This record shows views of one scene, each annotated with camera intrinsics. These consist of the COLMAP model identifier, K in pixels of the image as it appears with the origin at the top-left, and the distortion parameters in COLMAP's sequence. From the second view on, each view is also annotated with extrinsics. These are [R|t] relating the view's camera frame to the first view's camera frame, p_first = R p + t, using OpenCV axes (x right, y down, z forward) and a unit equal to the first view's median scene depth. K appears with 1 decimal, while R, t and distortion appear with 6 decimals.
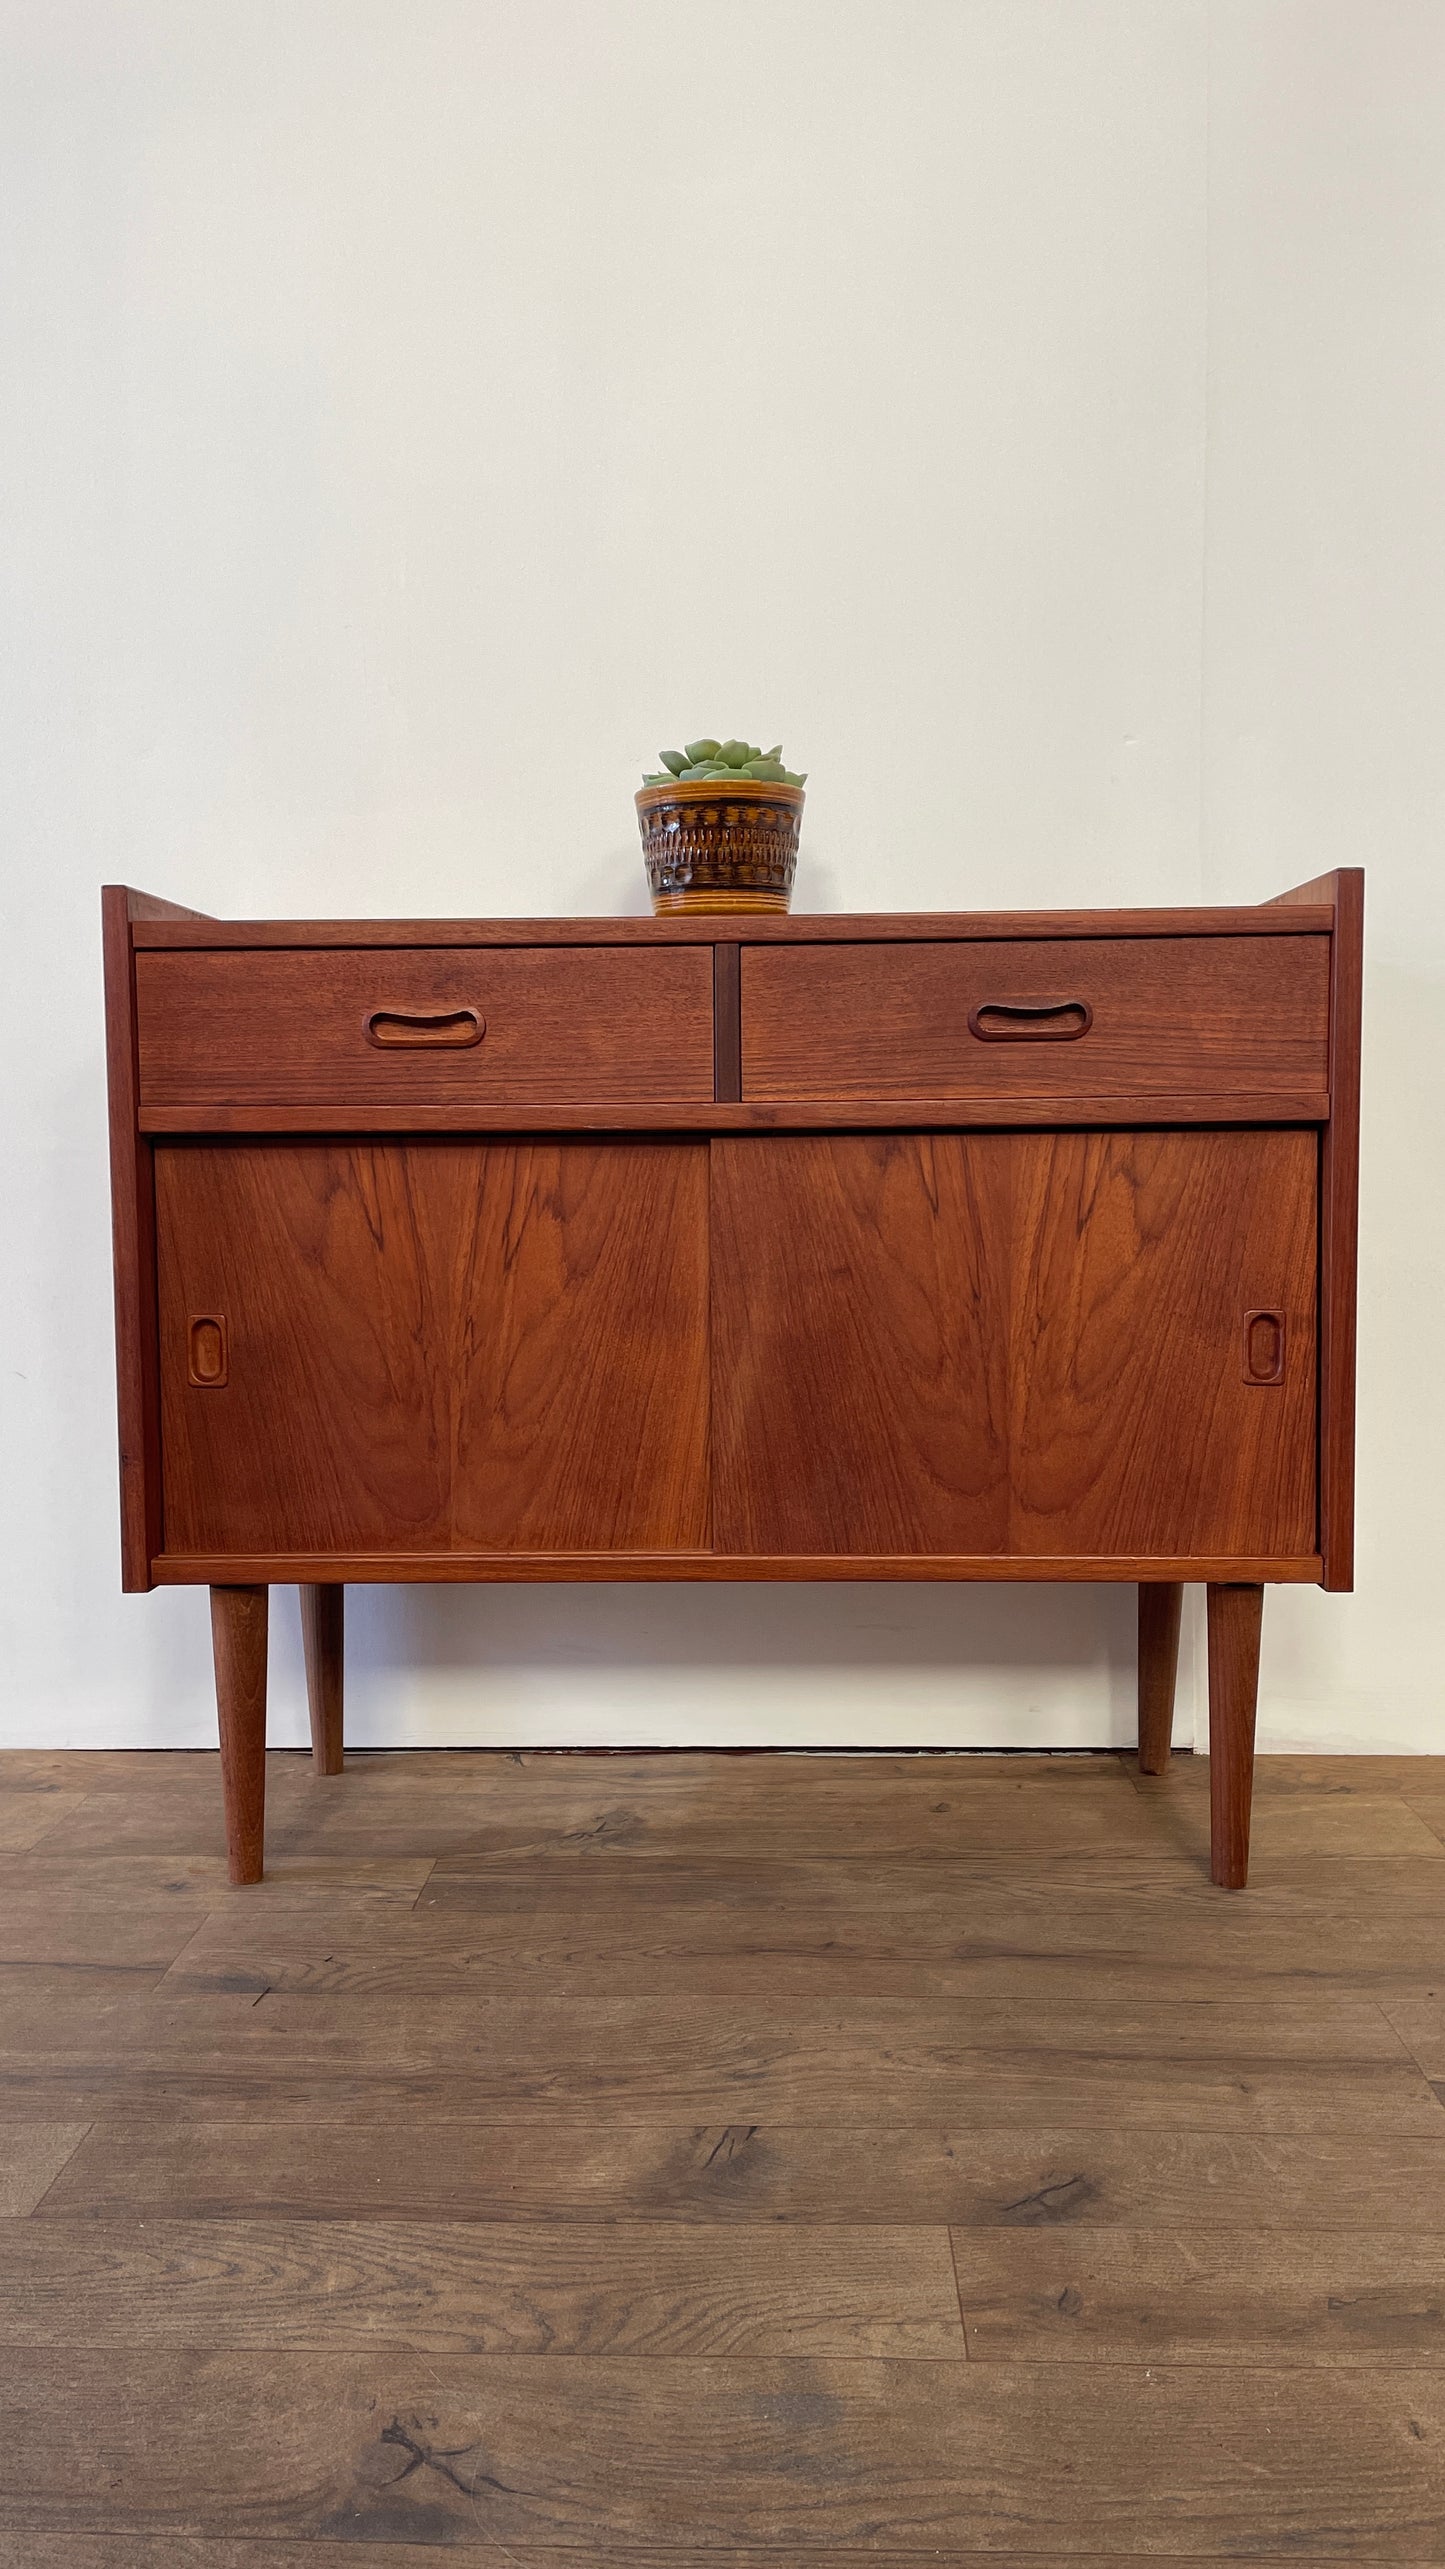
lens RADIAL K [[1938.5, 0, 717.0], [0, 1938.5, 1279.9], [0, 0, 1]] dist [0.089258, -0.115279]
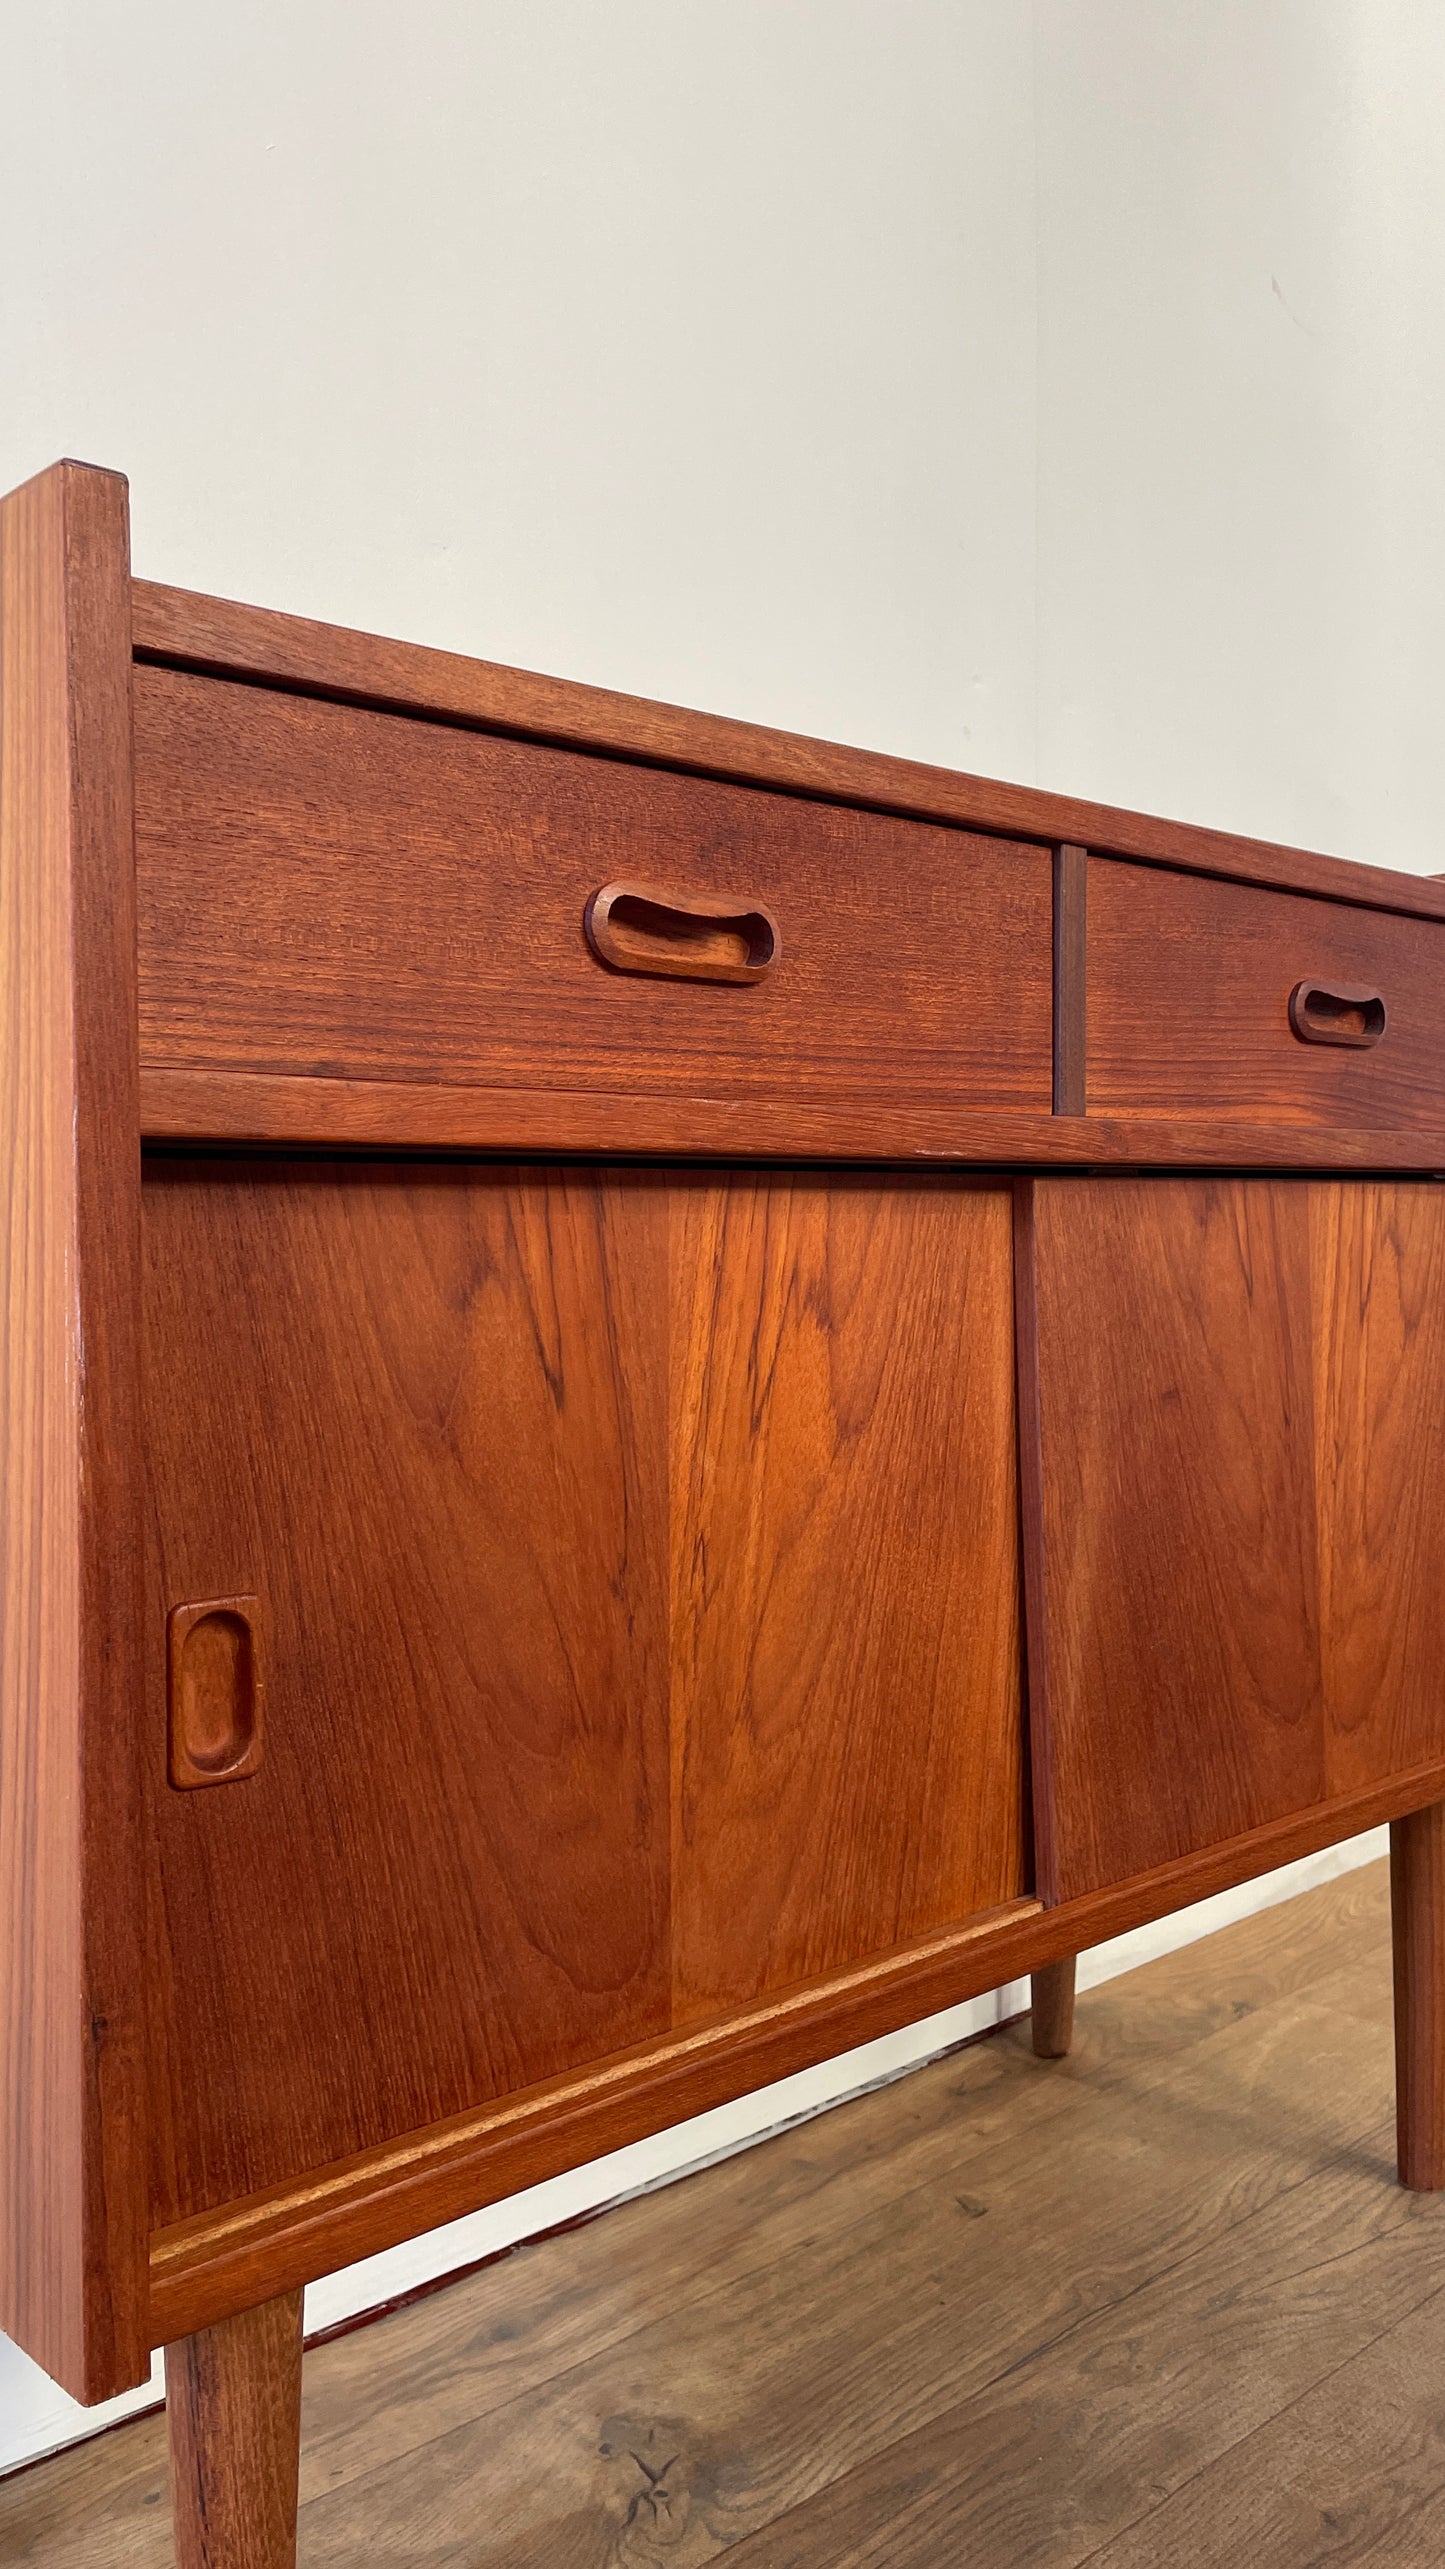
lens RADIAL K [[1943.4, 0, 702.3], [0, 1943.4, 1258.4], [0, 0, 1]] dist [0.077517, -0.114076]
pose [[0.711854, -0.008911, 0.702271, -0.473246], [0.060108, 0.997024, -0.048278, -0.026474], [-0.699750, 0.076579, 0.710271, 0.644885]]
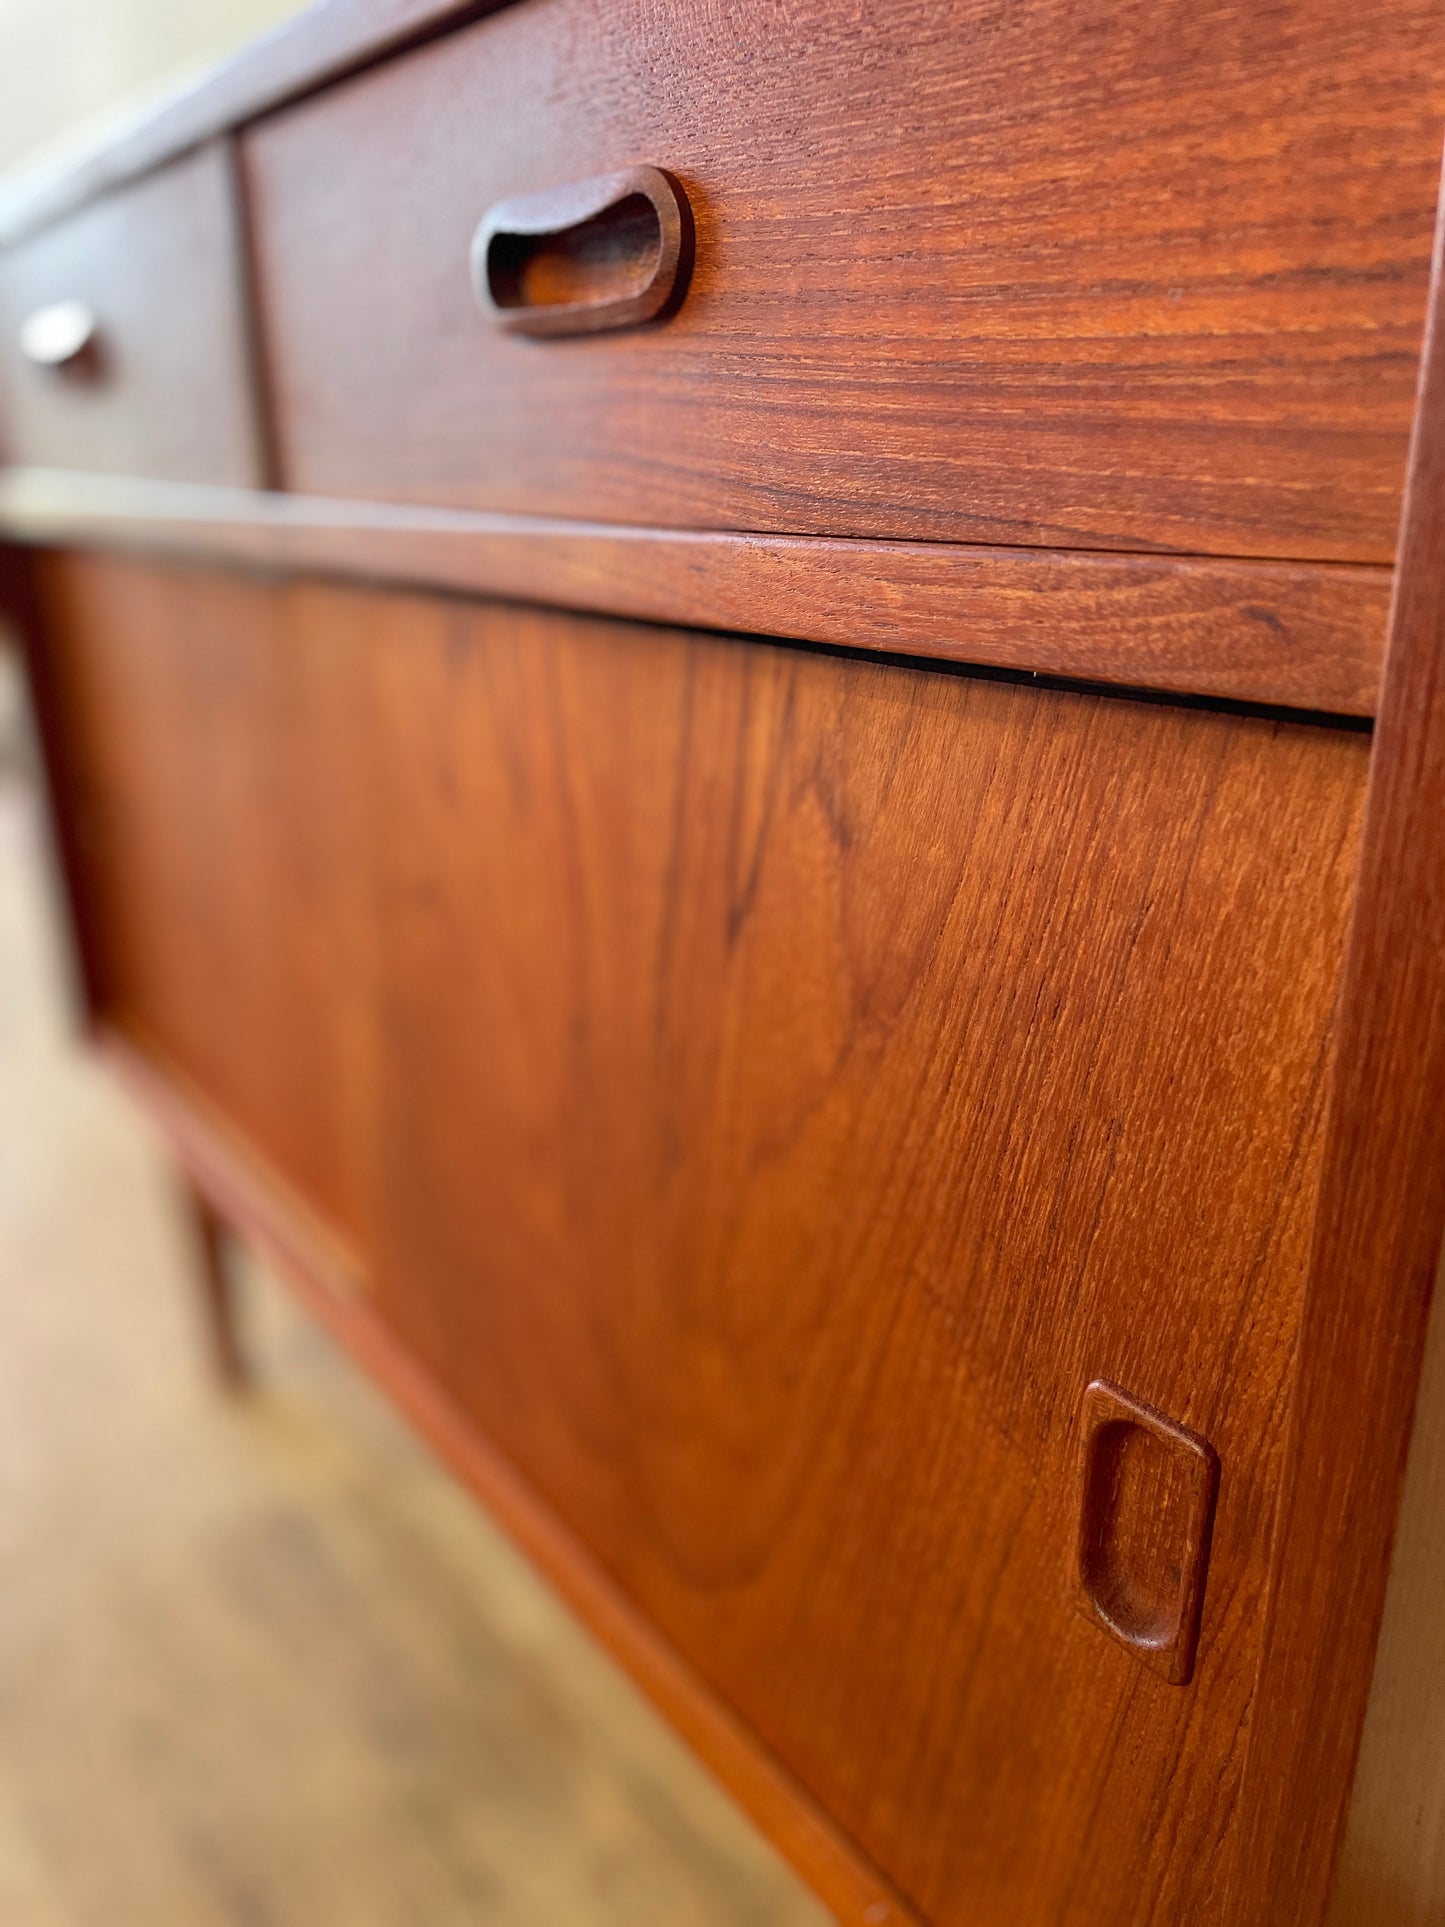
lens RADIAL K [[1469.4, 0, 733.2], [0, 1469.4, 960.3], [0, 0, 1]] dist [0.064272, -0.103615]
pose [[0.620970, 0.263014, -0.738390, 0.367344], [-0.058638, 0.954971, 0.290847, -0.093416], [0.781638, -0.137309, 0.608431, 0.826102]]
